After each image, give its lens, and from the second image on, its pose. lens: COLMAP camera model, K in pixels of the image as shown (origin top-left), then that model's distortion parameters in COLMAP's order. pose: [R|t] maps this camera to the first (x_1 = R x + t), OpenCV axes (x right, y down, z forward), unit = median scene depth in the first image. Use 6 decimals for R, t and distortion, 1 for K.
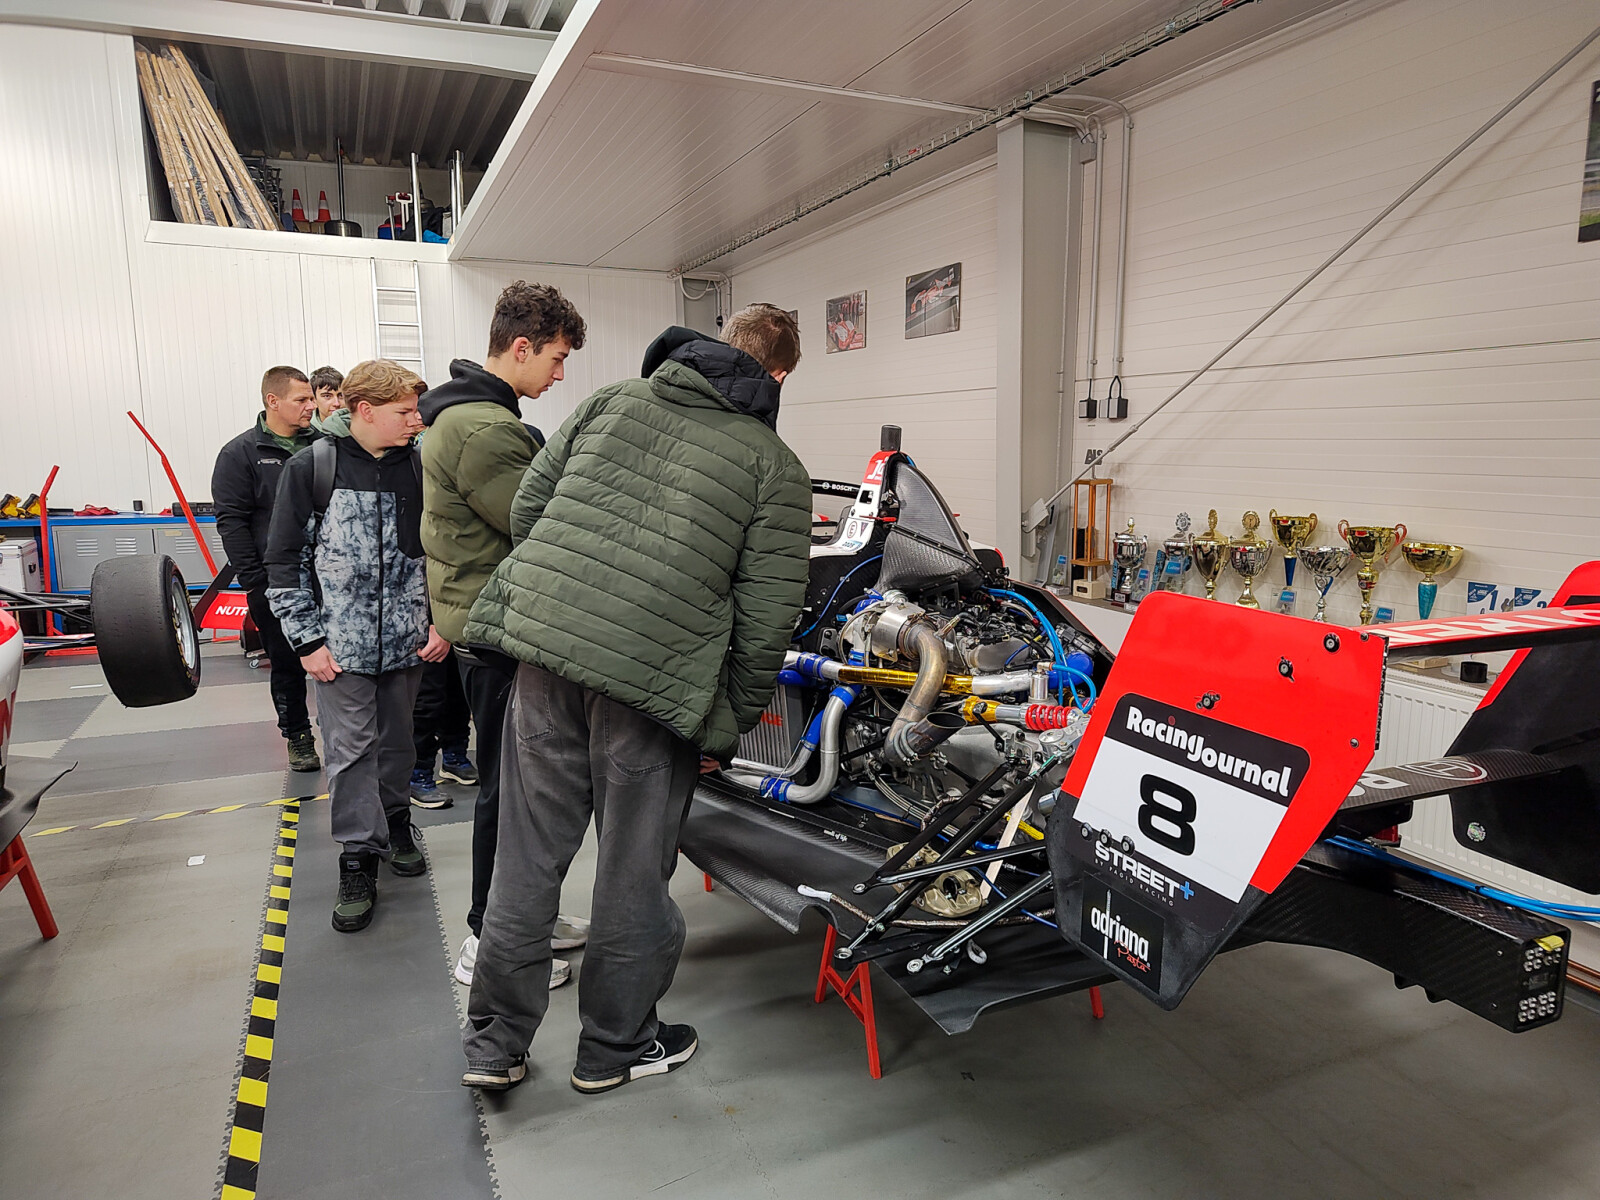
lens RADIAL K [[1072.9, 0, 800.7], [0, 1072.9, 597.3], [0, 0, 1]] dist [0.044846, 0.003458]
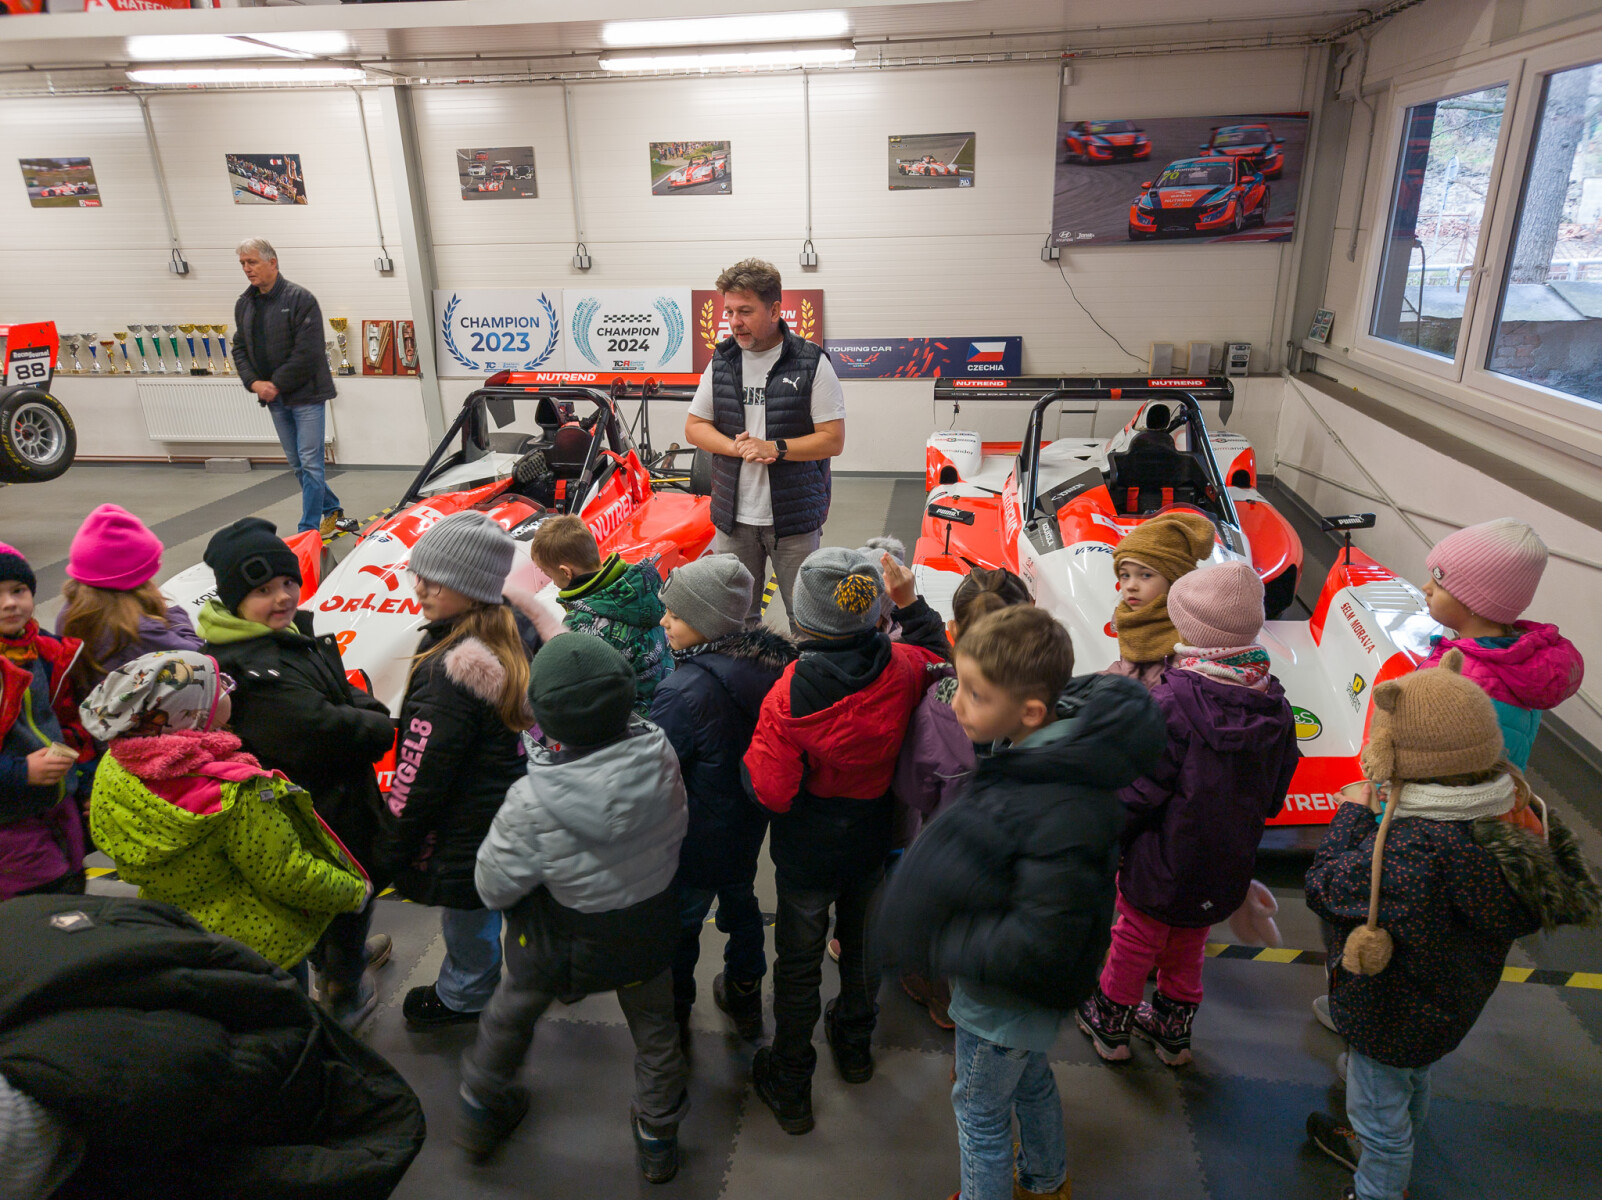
lens RADIAL K [[1074.3, 0, 800.9], [0, 1074.3, 596.3], [0, 0, 1]] dist [0.044846, 0.003458]
pose [[-0.852412, -0.148393, 0.501372, -5.558257], [0.101561, 0.893631, 0.437161, -0.753852], [-0.512913, 0.423561, -0.746670, 3.478190]]
